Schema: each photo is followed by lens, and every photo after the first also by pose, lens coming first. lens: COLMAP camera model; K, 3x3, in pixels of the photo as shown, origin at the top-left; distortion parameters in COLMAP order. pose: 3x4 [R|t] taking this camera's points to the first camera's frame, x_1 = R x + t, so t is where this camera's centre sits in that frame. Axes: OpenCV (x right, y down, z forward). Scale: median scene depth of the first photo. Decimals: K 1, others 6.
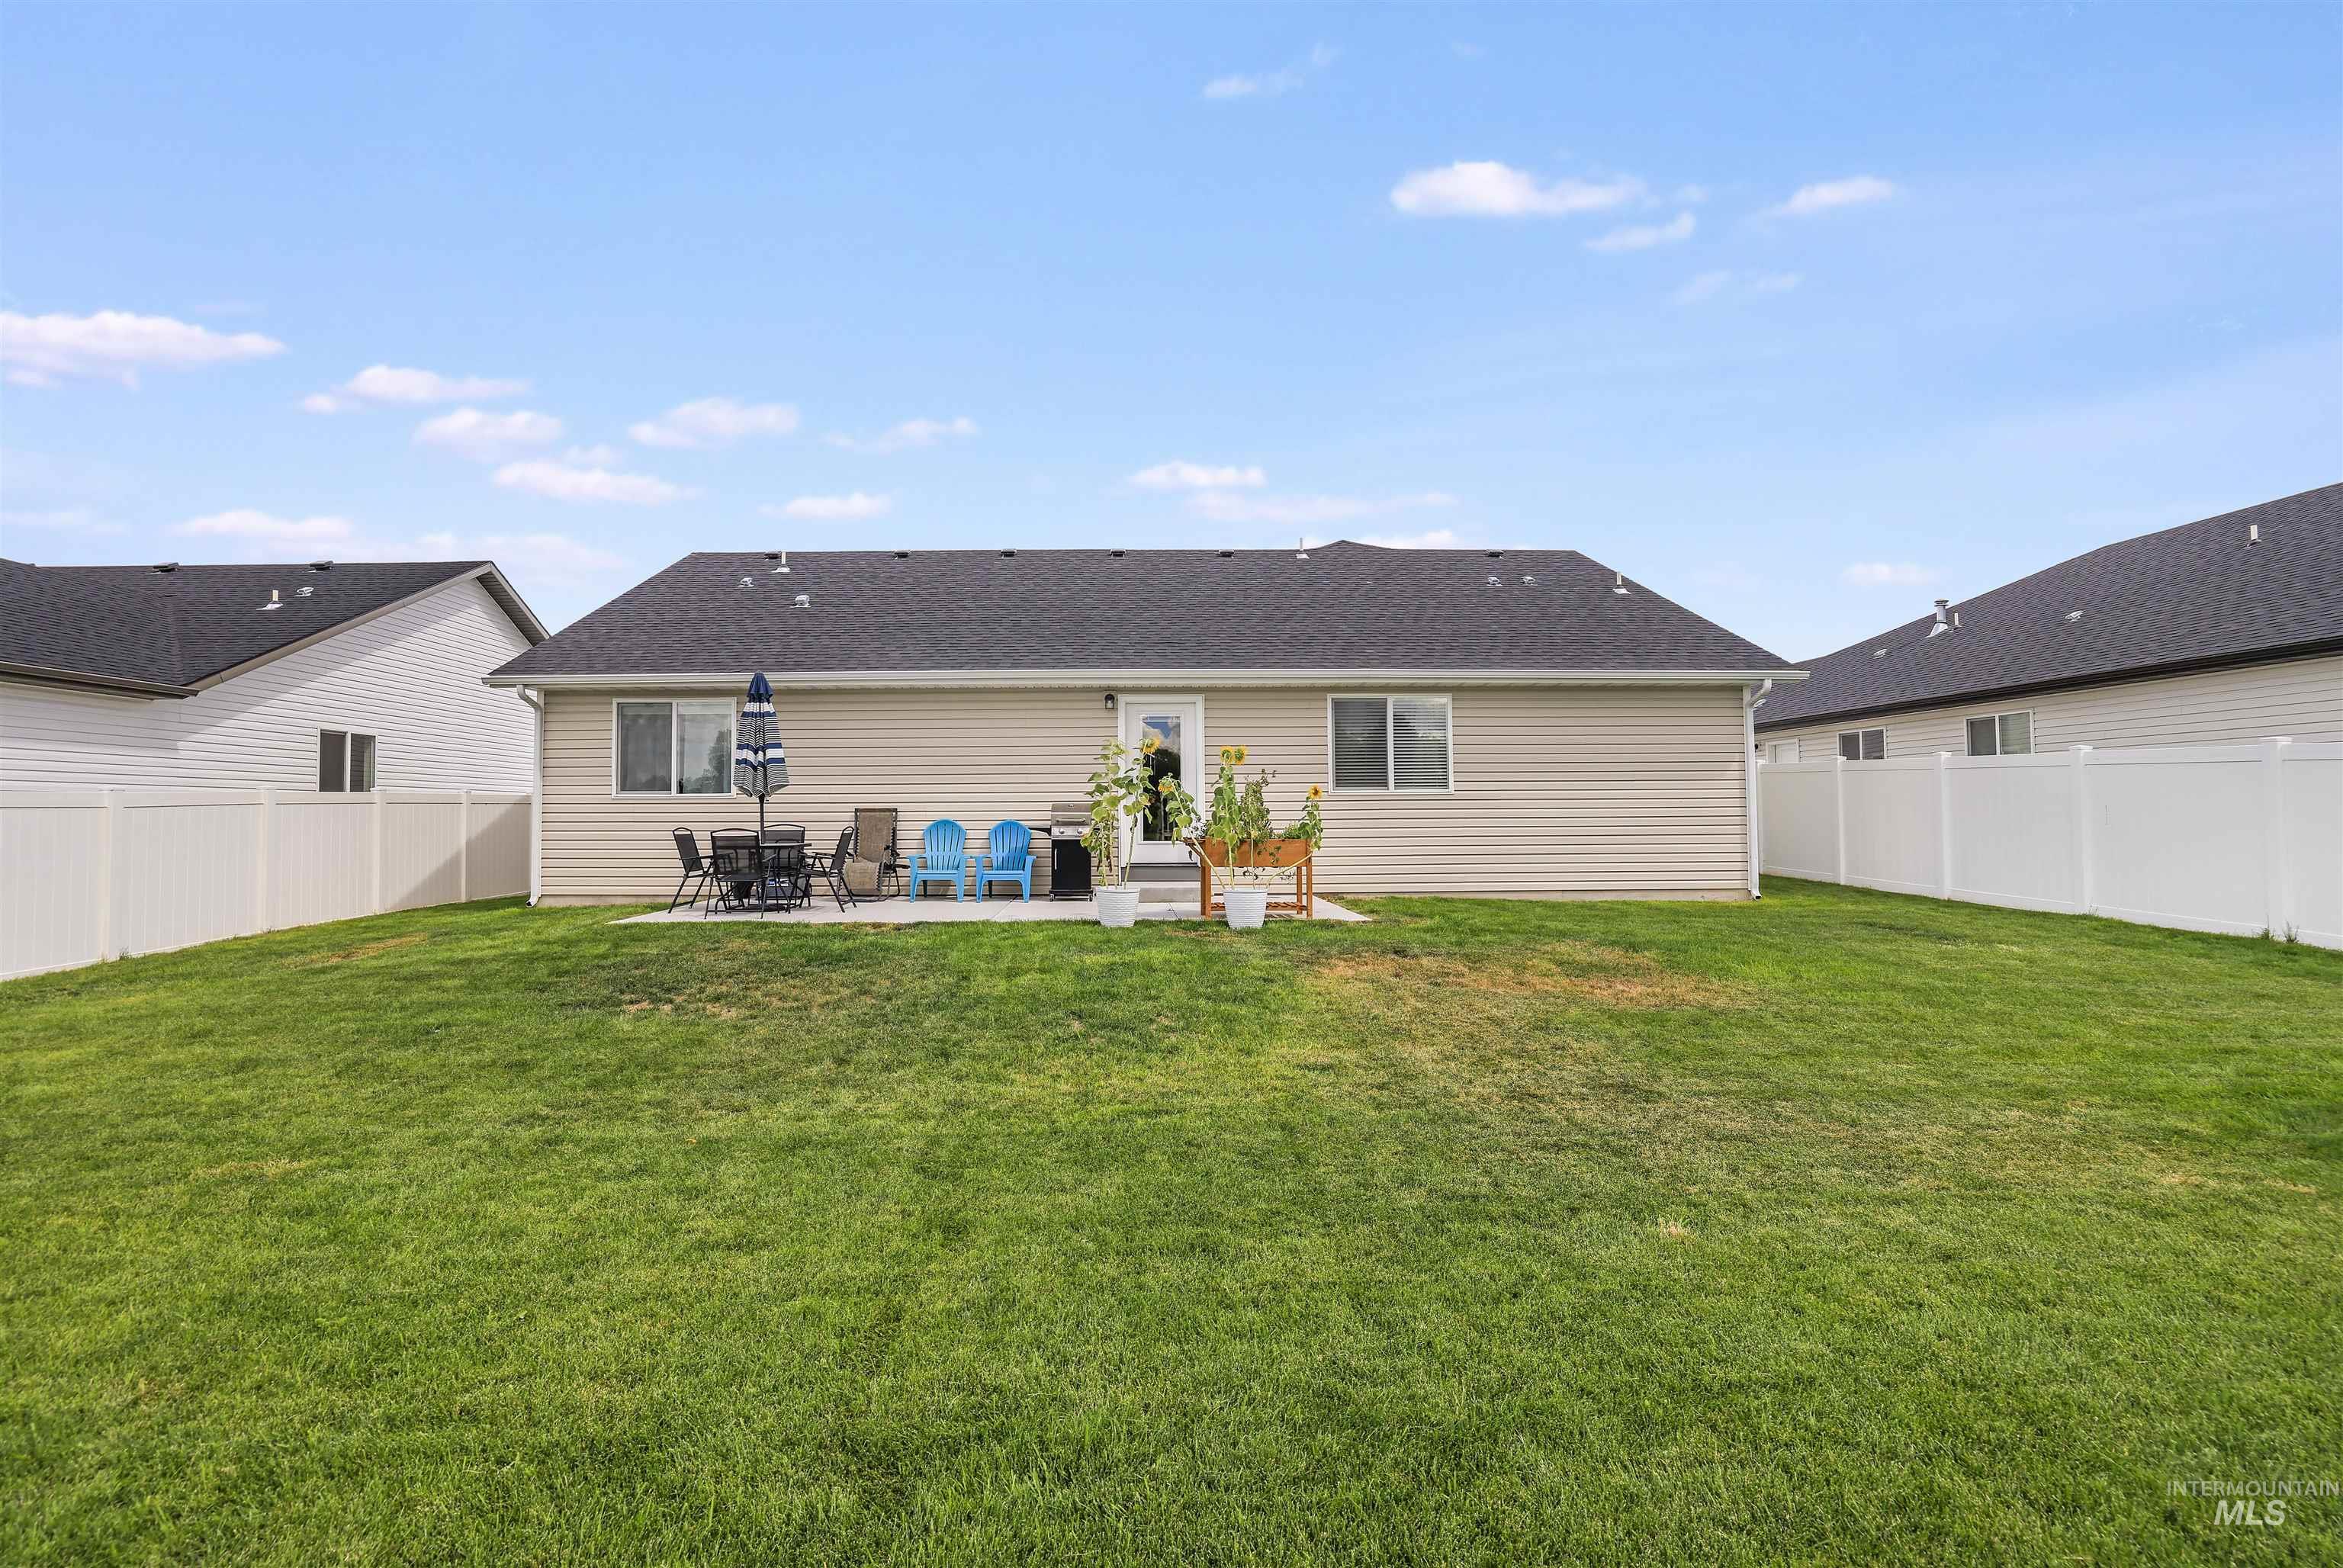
lens RADIAL K [[1025.7, 0, 1174.0], [0, 1025.7, 780.7], [0, 0, 1]] dist [-0.004027, -0.000186]
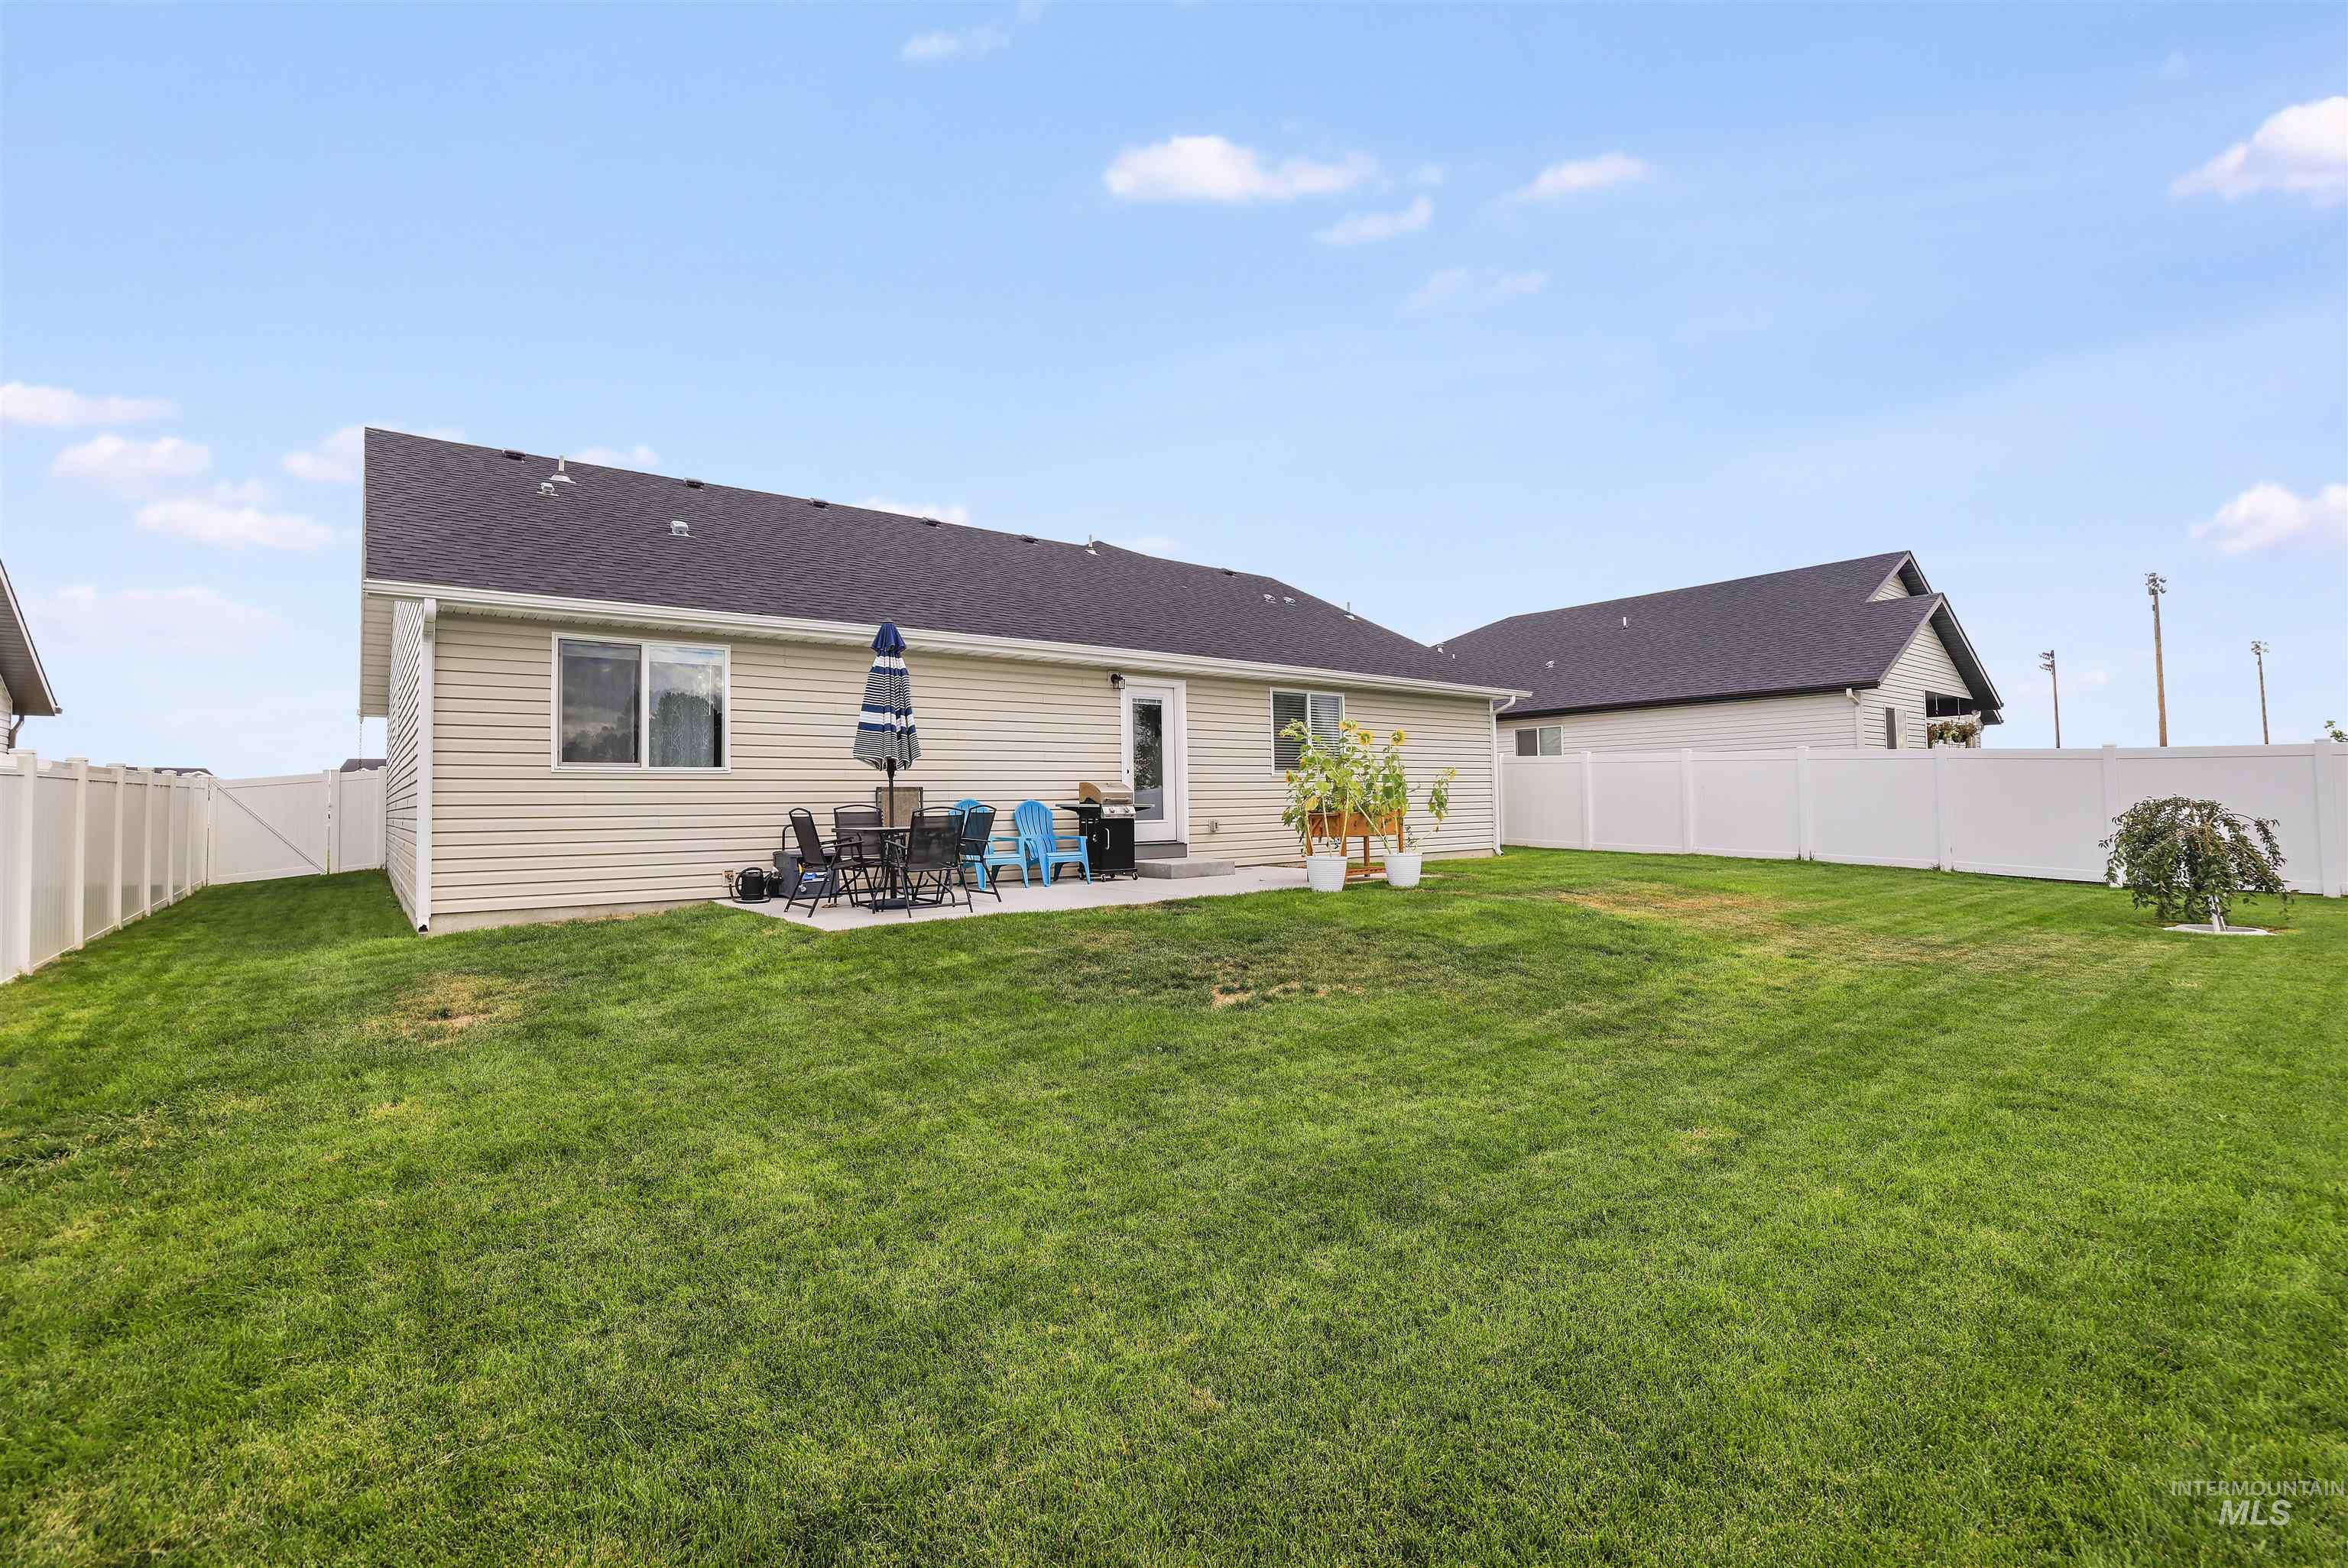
lens RADIAL K [[1056.8, 0, 1171.6], [0, 1056.8, 782.1], [0, 0, 1]] dist [-0.002107, -0.000046]
pose [[0.783706, 0.006838, 0.621095, -0.660925], [-0.012394, 0.999912, 0.004629, 0.015866], [-0.621009, -0.011326, 0.783722, 0.153871]]
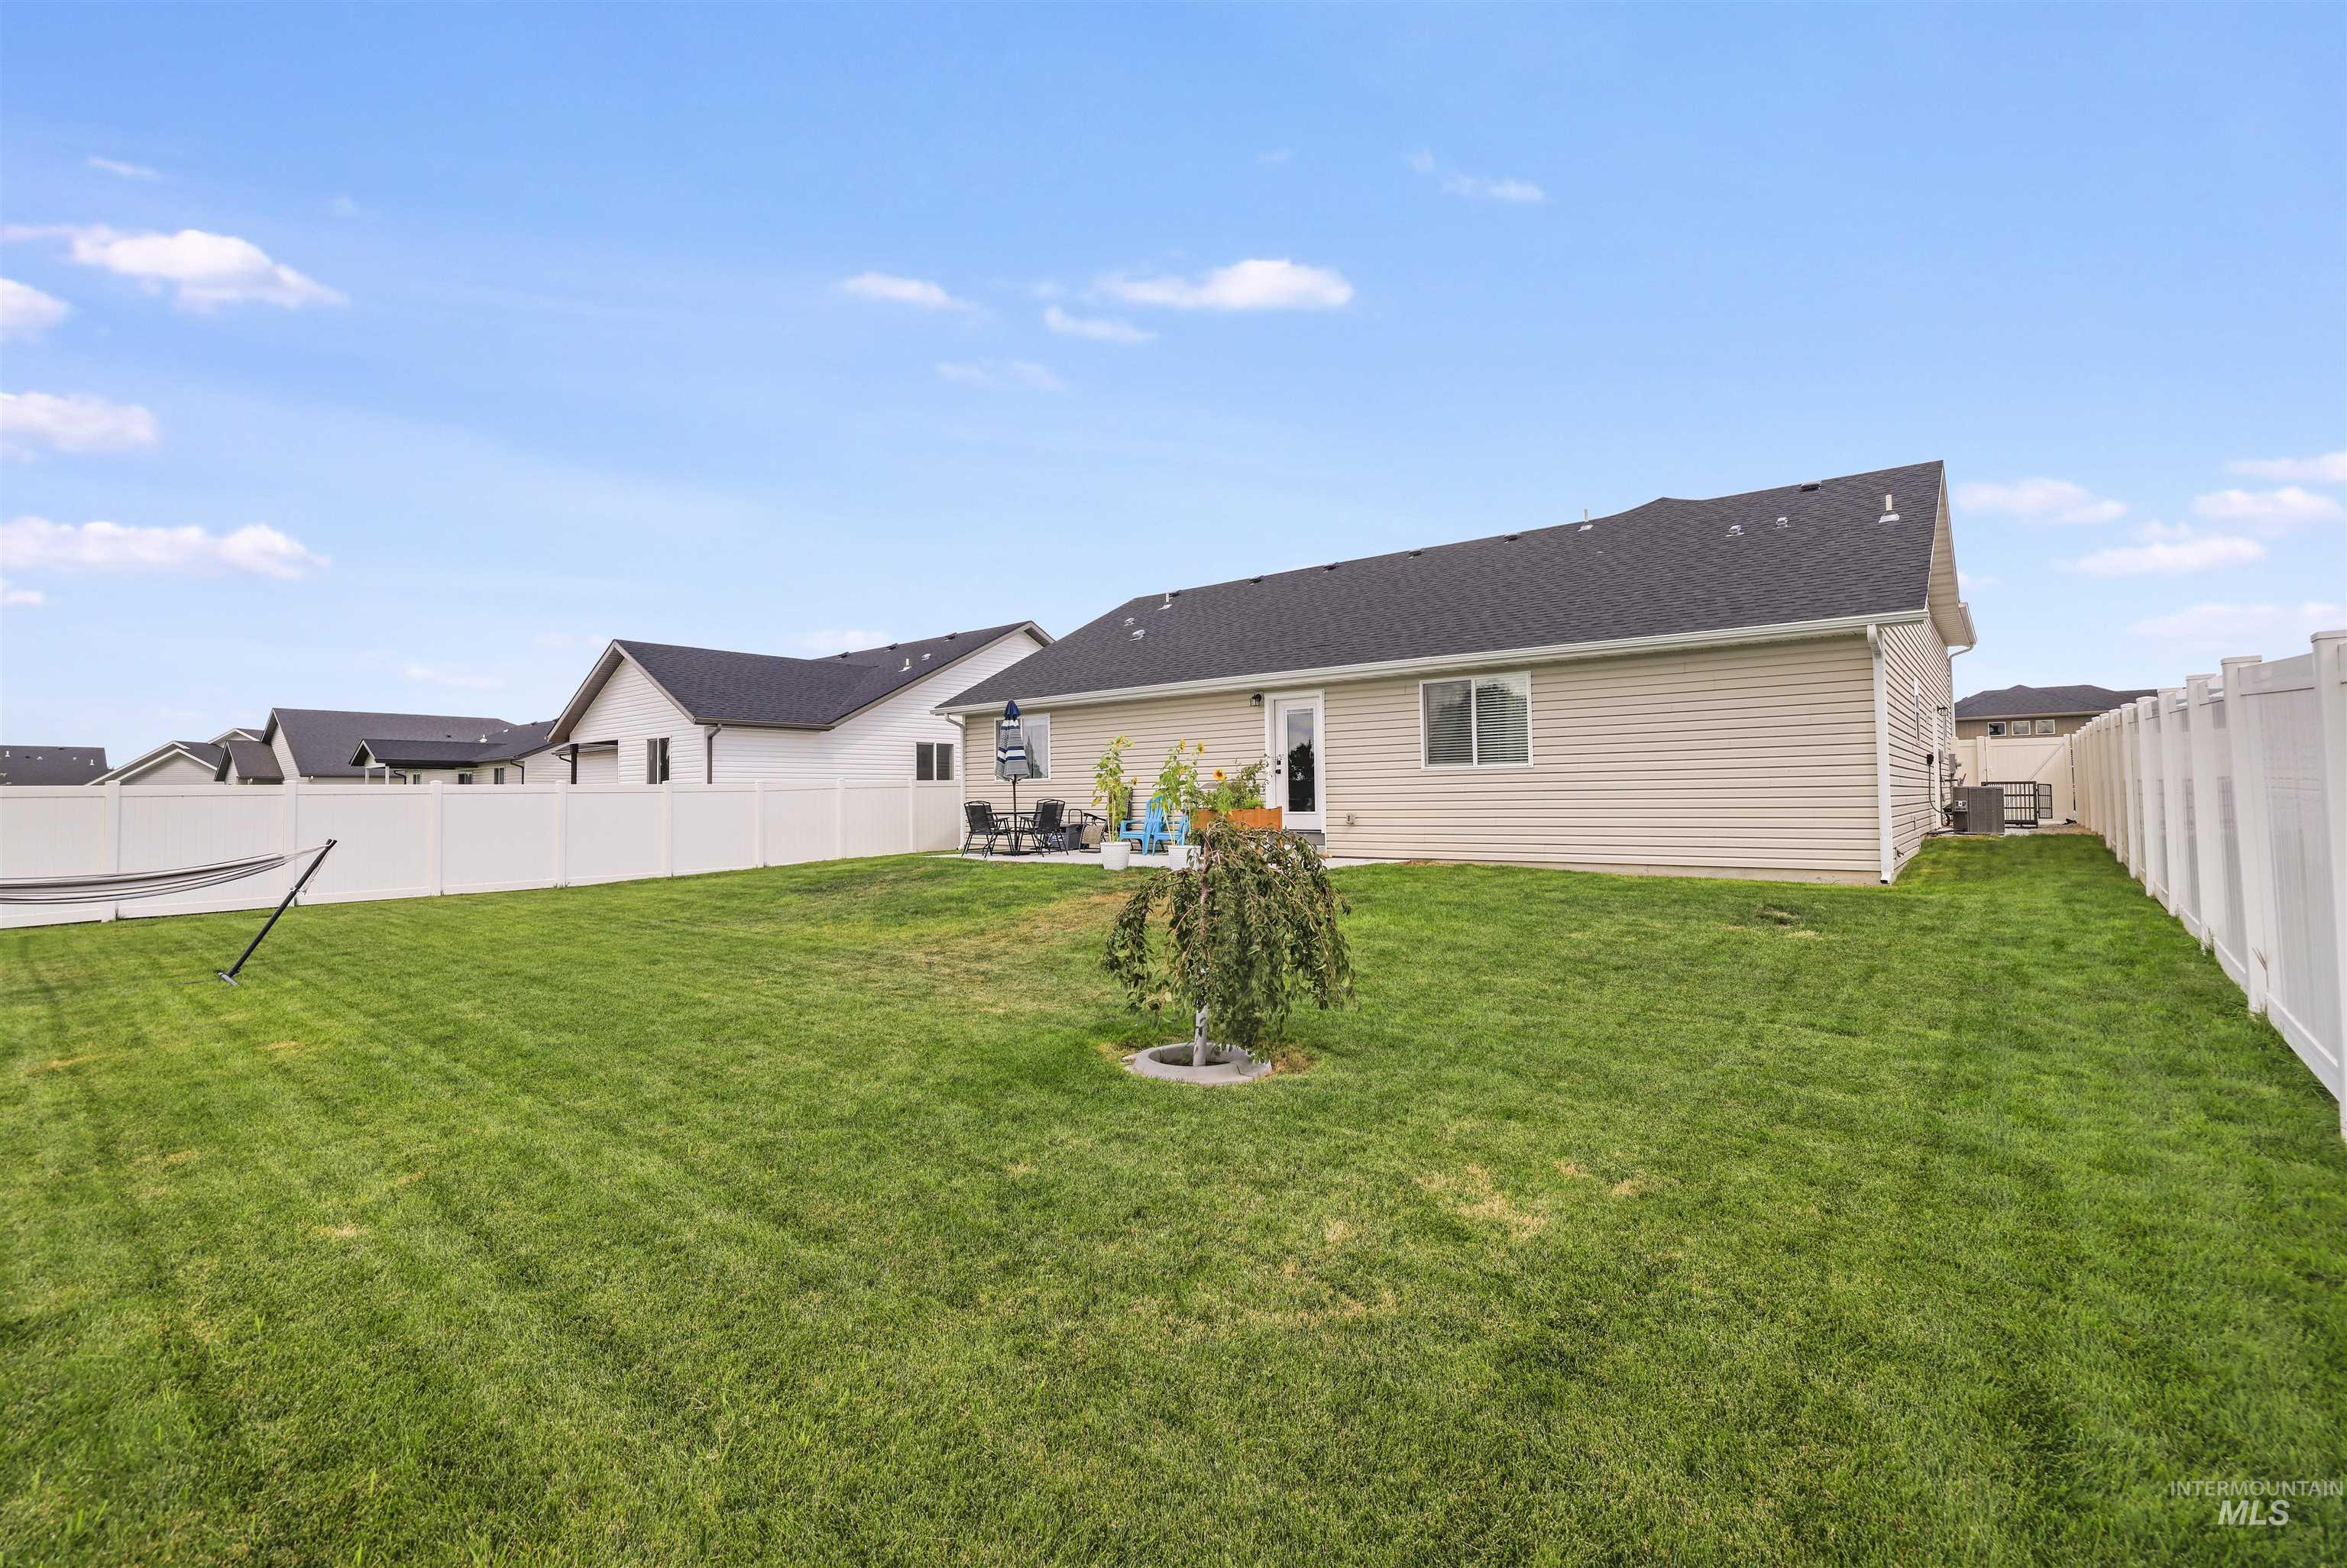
lens RADIAL K [[1027.4, 0, 1174.8], [0, 1027.4, 781.6], [0, 0, 1]] dist [-0.004027, -0.000186]
pose [[0.778476, -0.013819, -0.627522, 0.643031], [0.028174, 0.999519, 0.012940, 0.002966], [0.627042, -0.027754, 0.778491, -0.038516]]
